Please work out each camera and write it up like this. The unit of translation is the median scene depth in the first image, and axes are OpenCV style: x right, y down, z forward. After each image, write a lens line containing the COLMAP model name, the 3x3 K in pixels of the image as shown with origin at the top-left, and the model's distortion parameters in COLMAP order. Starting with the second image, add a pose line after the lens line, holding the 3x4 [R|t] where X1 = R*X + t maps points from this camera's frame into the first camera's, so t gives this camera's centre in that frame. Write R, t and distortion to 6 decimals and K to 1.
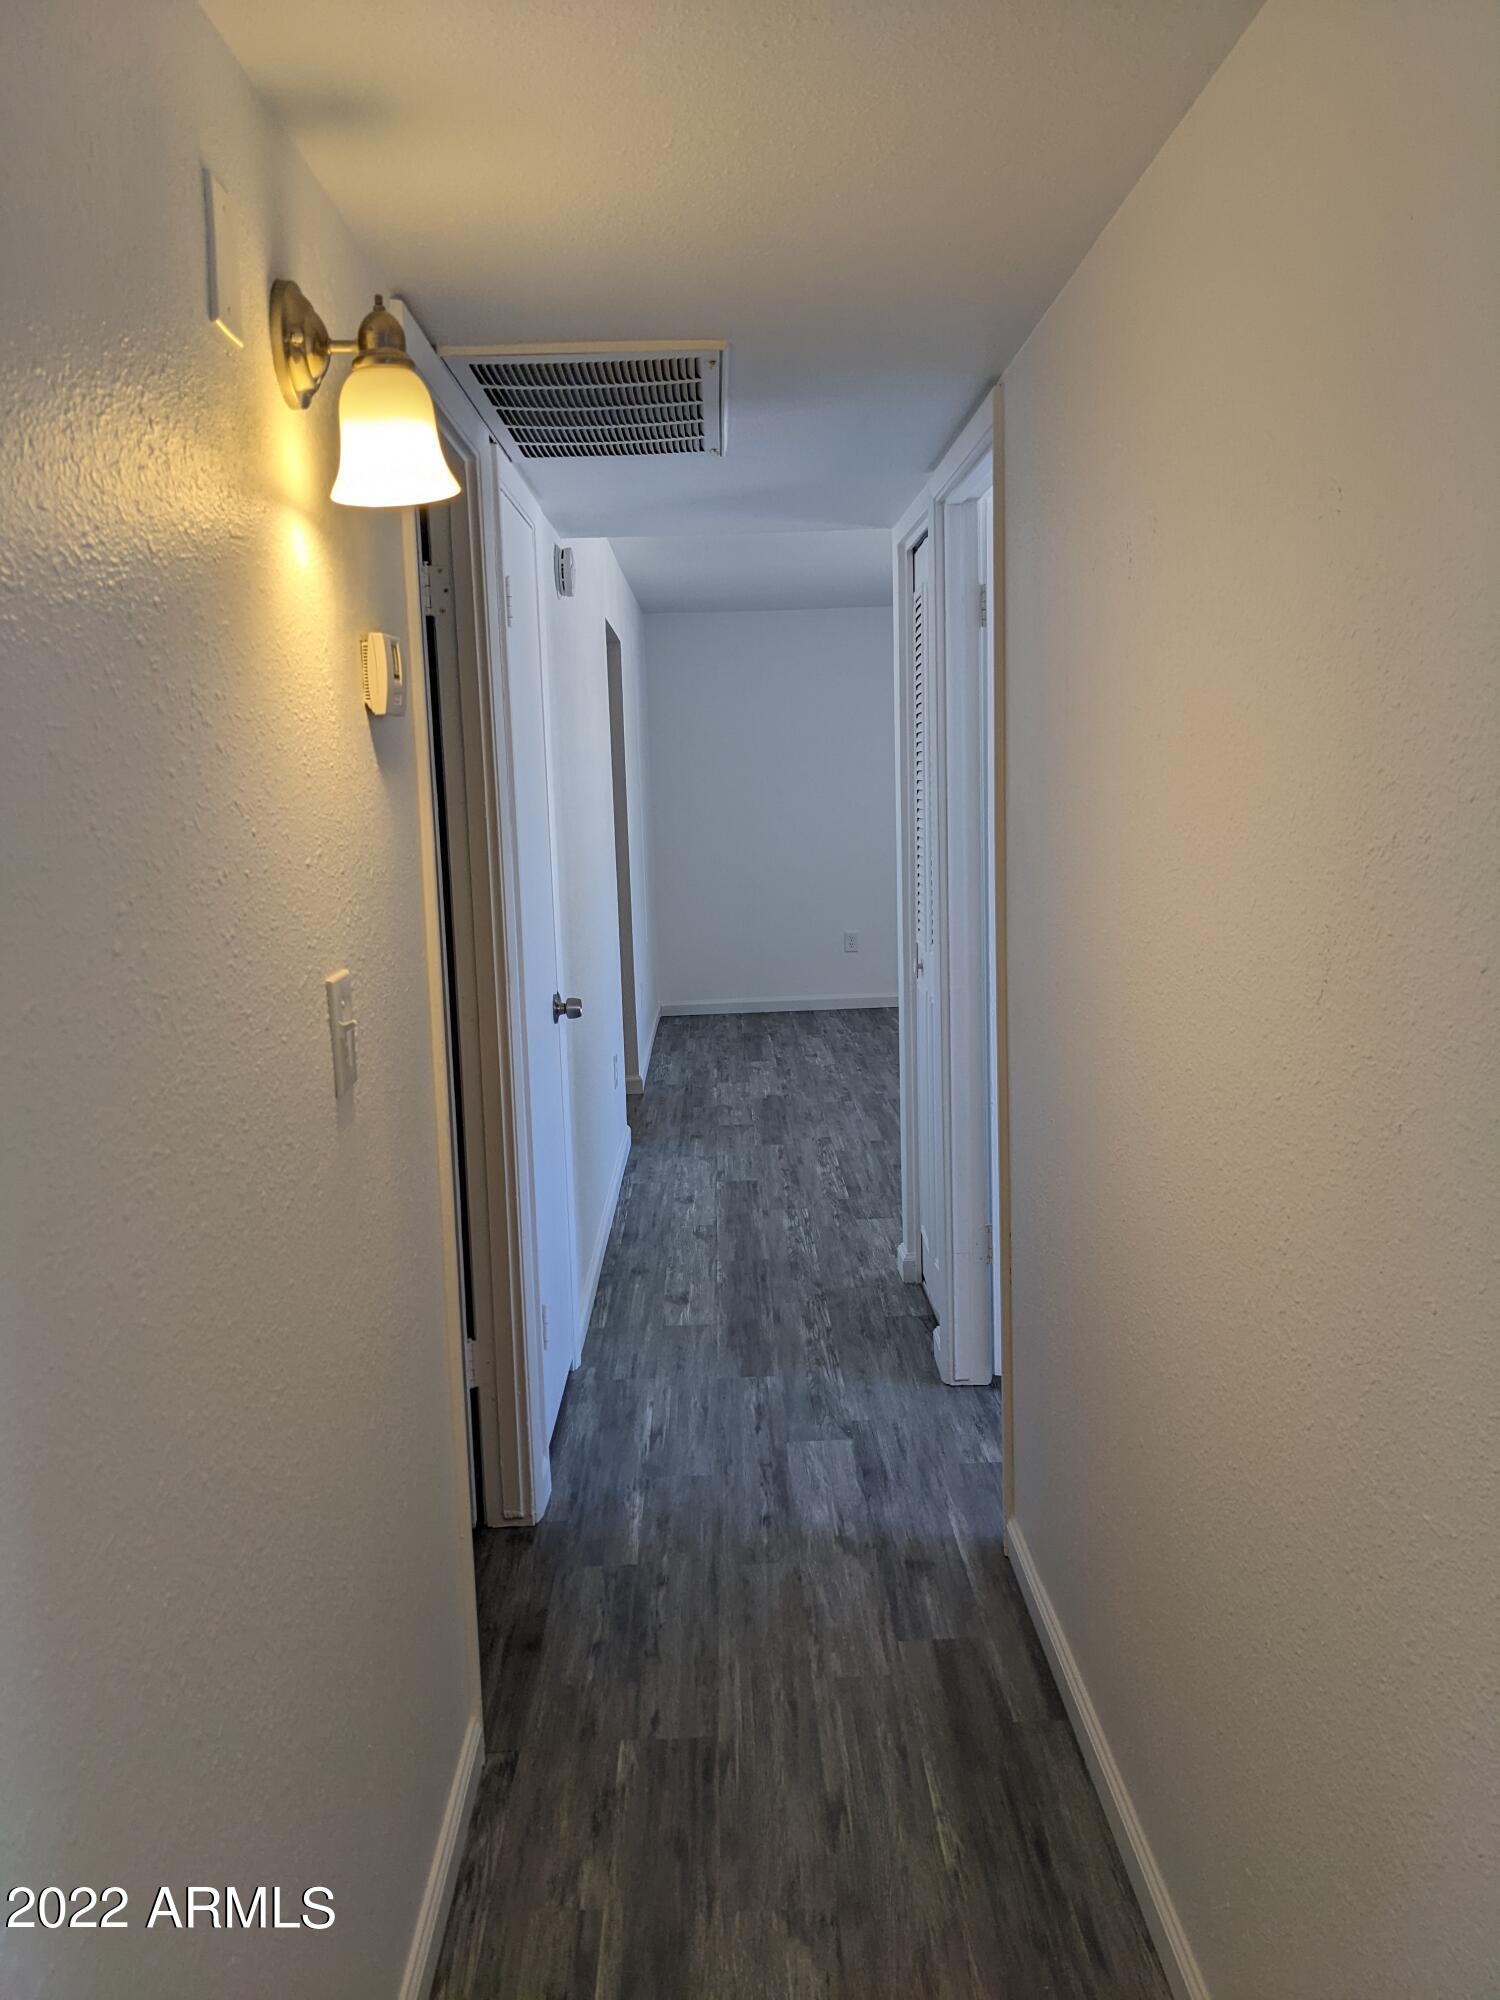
lens RADIAL K [[1583.1, 0, 750.0], [0, 1583.1, 1000.0], [0, 0, 1]] dist [0.078052, -0.113656]
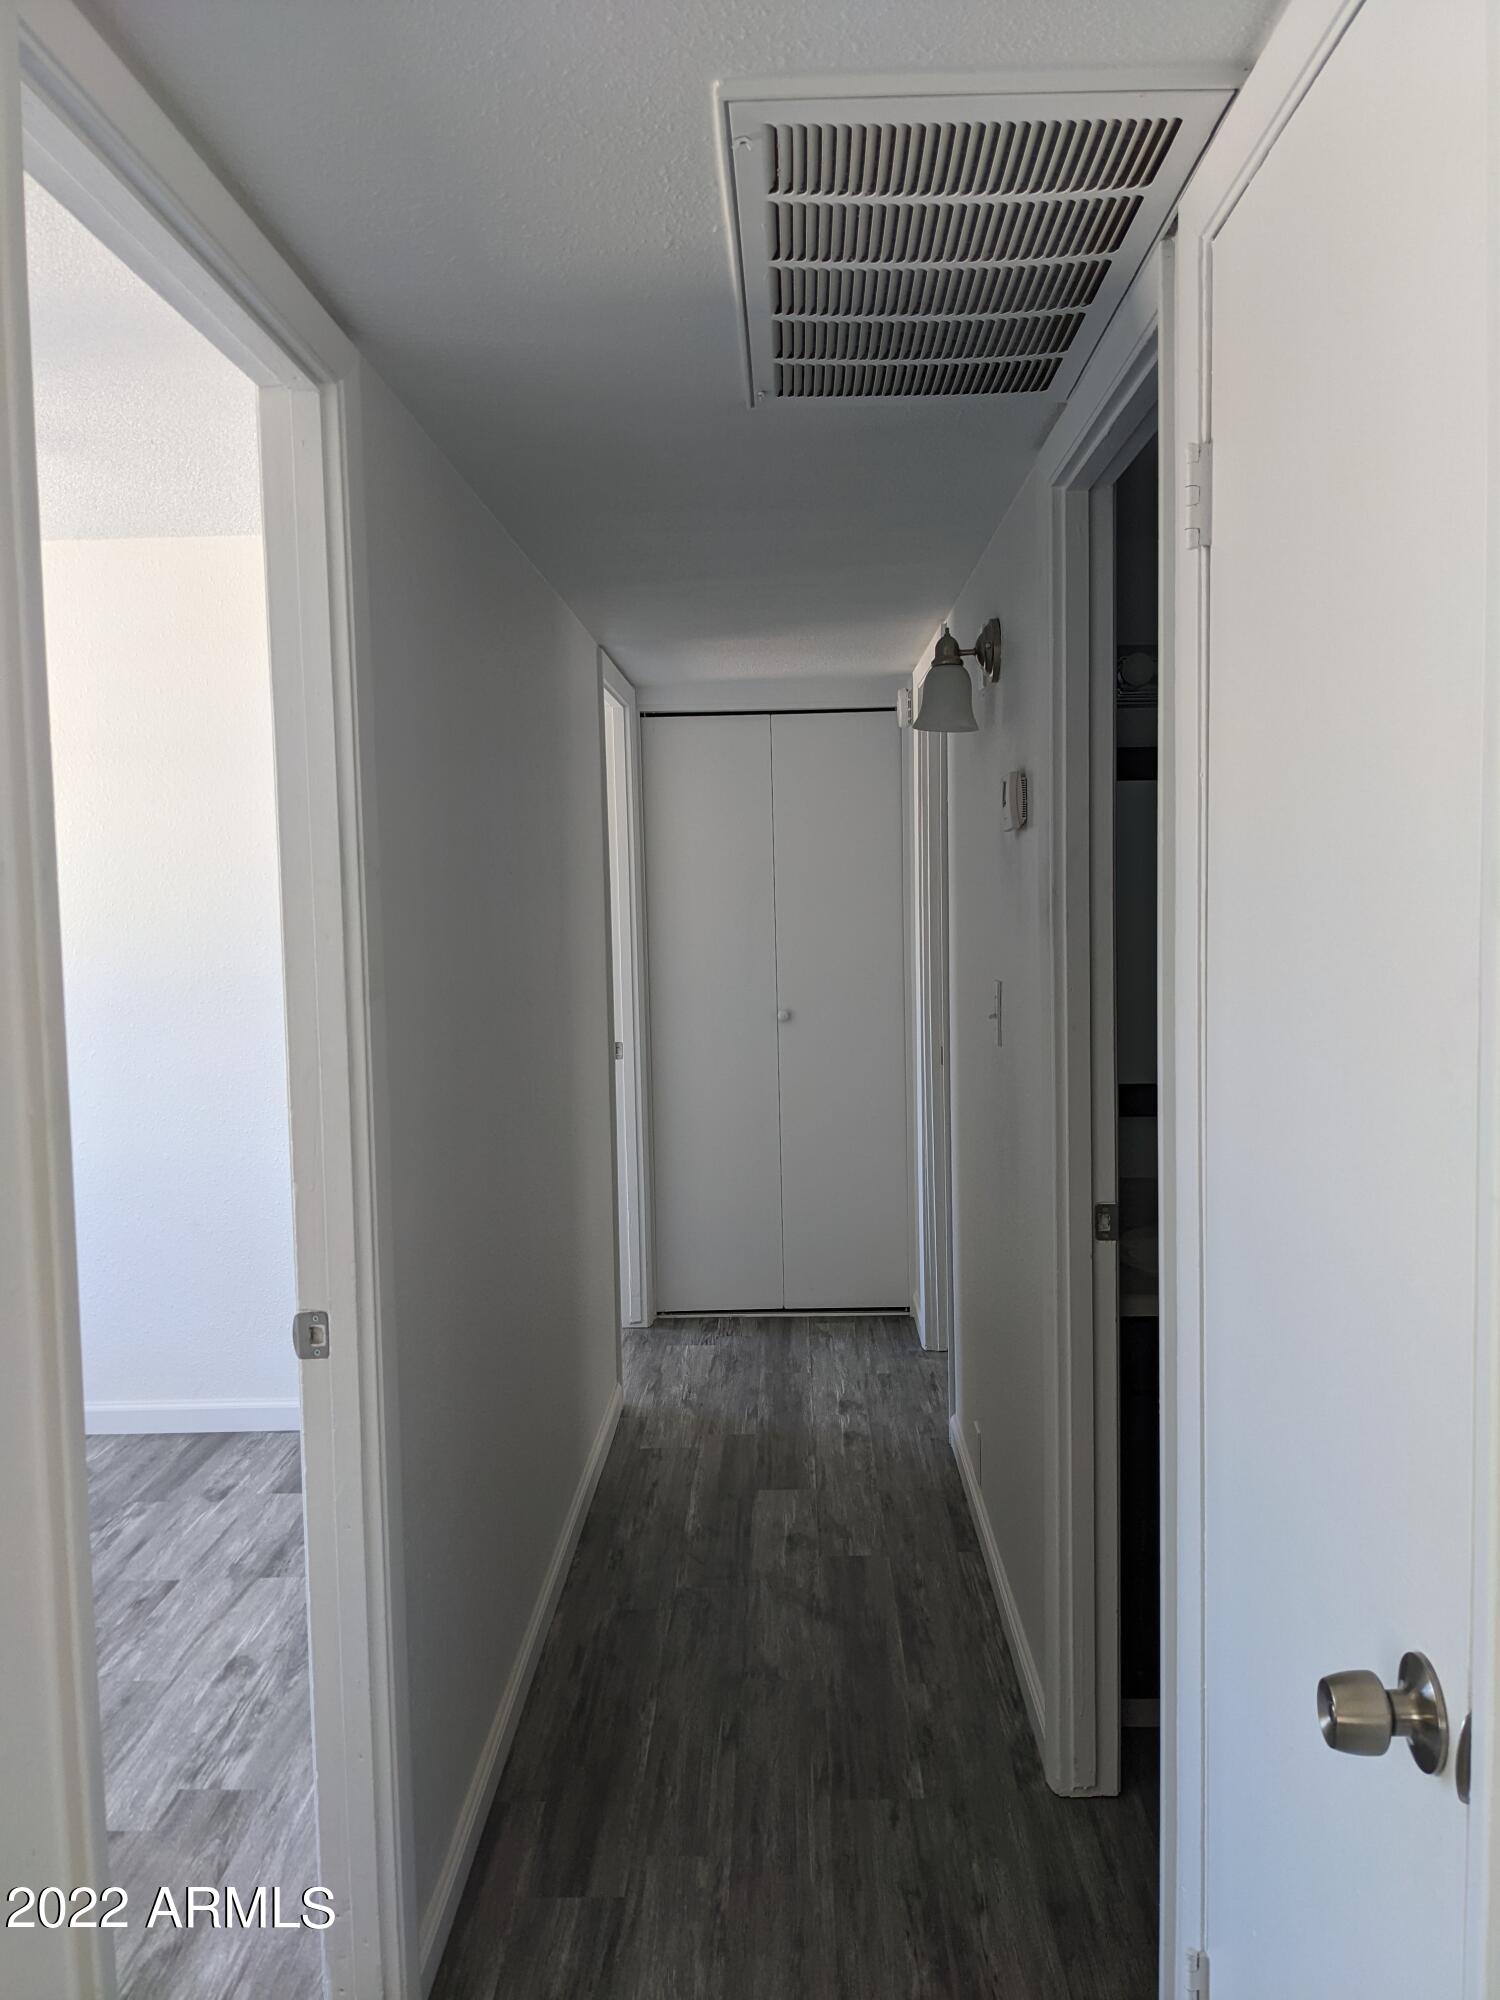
lens RADIAL K [[1583.1, 0, 750.0], [0, 1583.1, 1000.0], [0, 0, 1]] dist [0.078052, -0.113656]
pose [[-0.997589, 0.046414, 0.051592, -0.043020], [0.056312, 0.975878, 0.210927, -0.255404], [-0.040558, 0.213324, -0.976139, 1.801746]]
